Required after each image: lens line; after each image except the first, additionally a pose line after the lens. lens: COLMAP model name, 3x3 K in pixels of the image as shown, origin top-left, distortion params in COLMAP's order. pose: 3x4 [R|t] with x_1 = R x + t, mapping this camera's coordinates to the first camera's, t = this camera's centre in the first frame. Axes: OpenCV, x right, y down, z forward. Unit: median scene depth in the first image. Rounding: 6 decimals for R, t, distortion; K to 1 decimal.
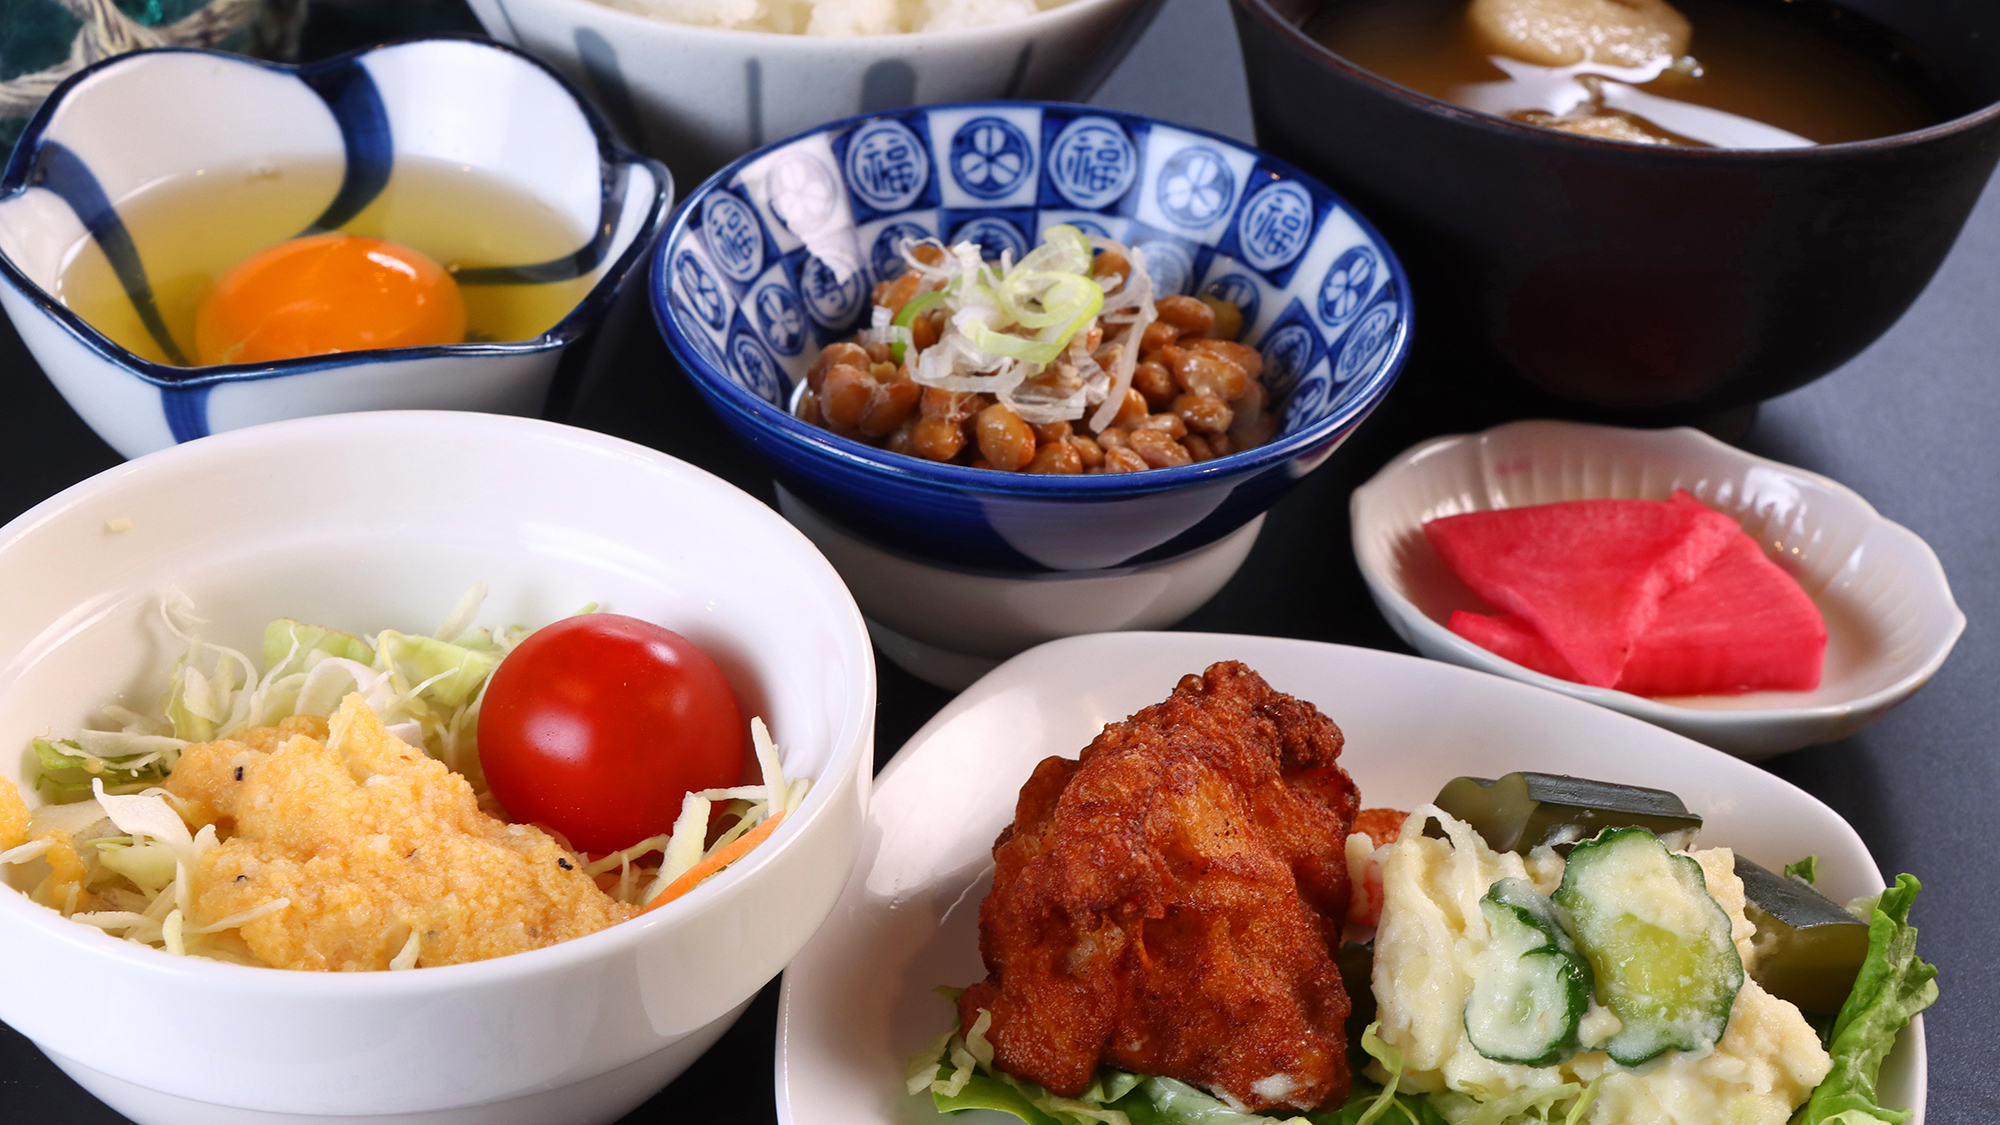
lens RADIAL K [[3484.0, 0, 1000.0], [0, 3484.0, 562.5], [0, 0, 1]] dist [-0.027050, -0.038365]
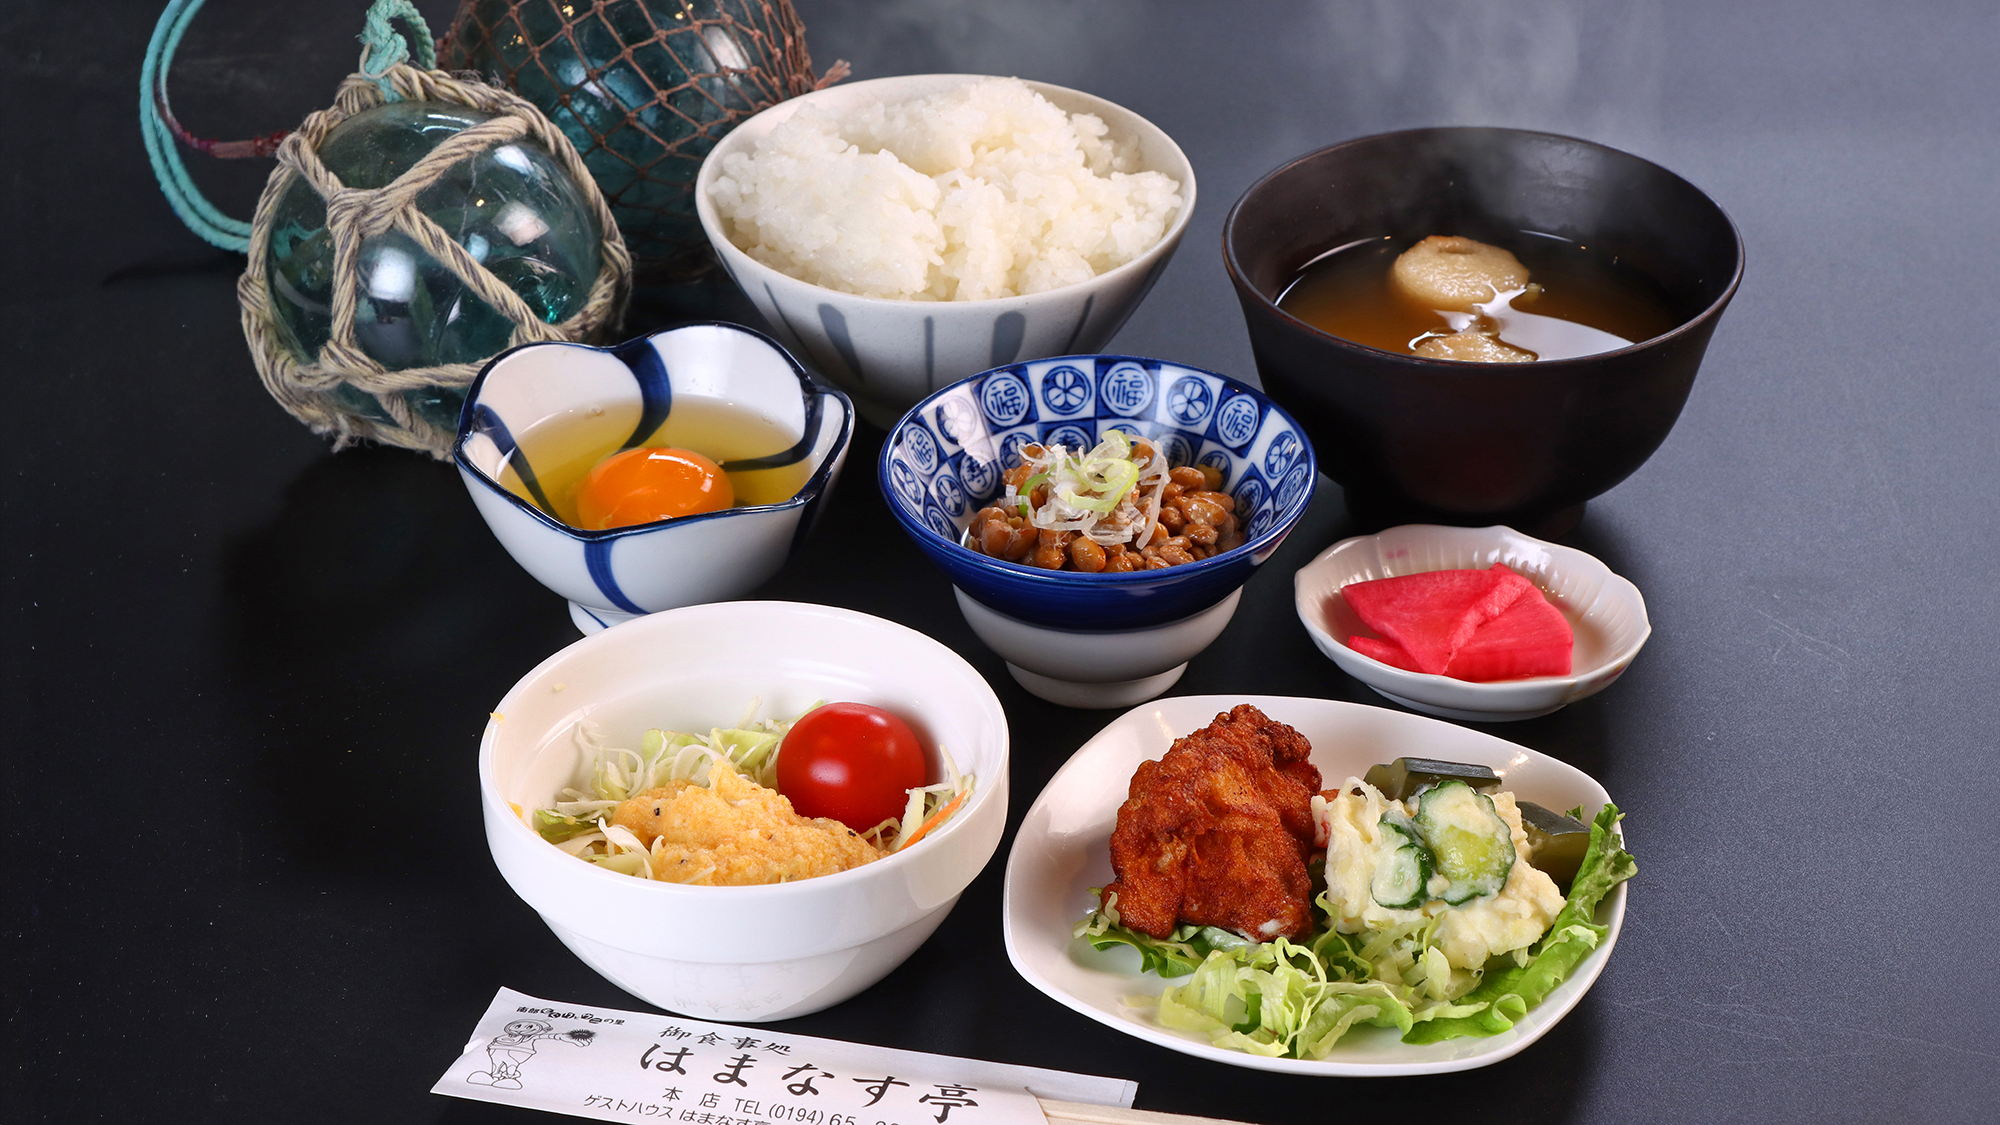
lens RADIAL K [[5543.4, 0, 1000.0], [0, 5543.4, 562.5], [0, 0, 1]] dist [0.055813, 0.068761]
pose [[0.999381, -0.035095, -0.002576, -0.051112], [0.035070, 0.999340, -0.009439, -0.021791], [0.002905, 0.009342, 0.999952, -1.959789]]
